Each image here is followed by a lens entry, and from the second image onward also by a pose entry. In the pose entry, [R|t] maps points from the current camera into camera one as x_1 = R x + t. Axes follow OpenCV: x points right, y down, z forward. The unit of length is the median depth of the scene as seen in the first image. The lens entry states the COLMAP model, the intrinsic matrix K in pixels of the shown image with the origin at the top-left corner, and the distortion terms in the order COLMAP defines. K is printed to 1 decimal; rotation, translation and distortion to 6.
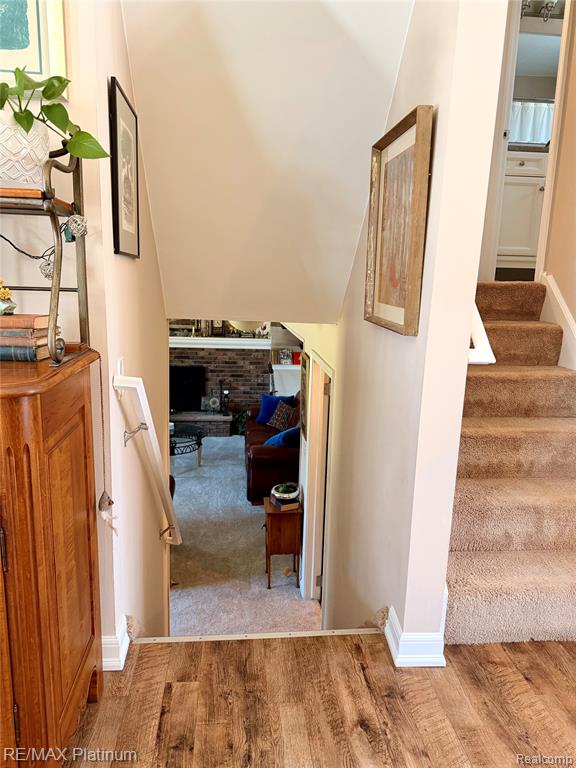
lens RADIAL K [[527.8, 0, 288.0], [0, 527.8, 384.0], [0, 0, 1]] dist [0.069033, -0.076304]
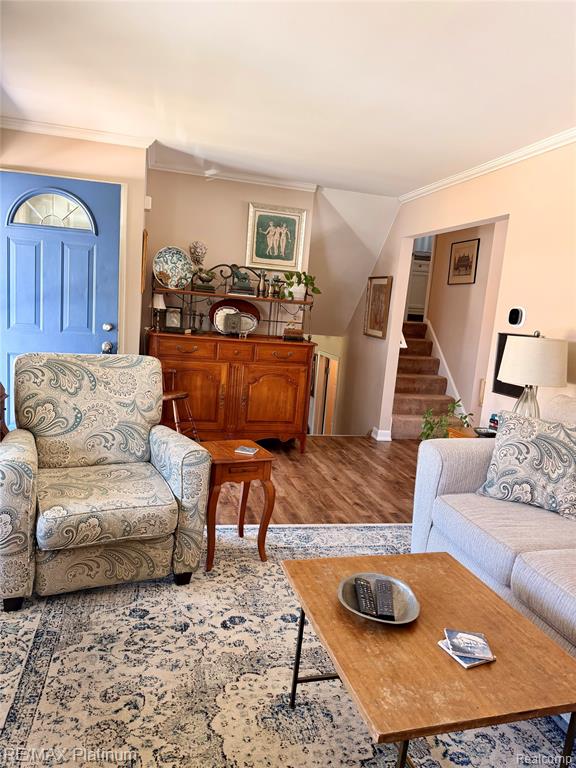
lens RADIAL K [[527.8, 0, 288.0], [0, 527.8, 384.0], [0, 0, 1]] dist [0.069033, -0.076304]
pose [[0.988274, 0.025395, 0.150567, -0.699815], [-0.020719, 0.999255, -0.032545, 0.251422], [-0.151282, 0.029044, 0.988064, -1.789717]]
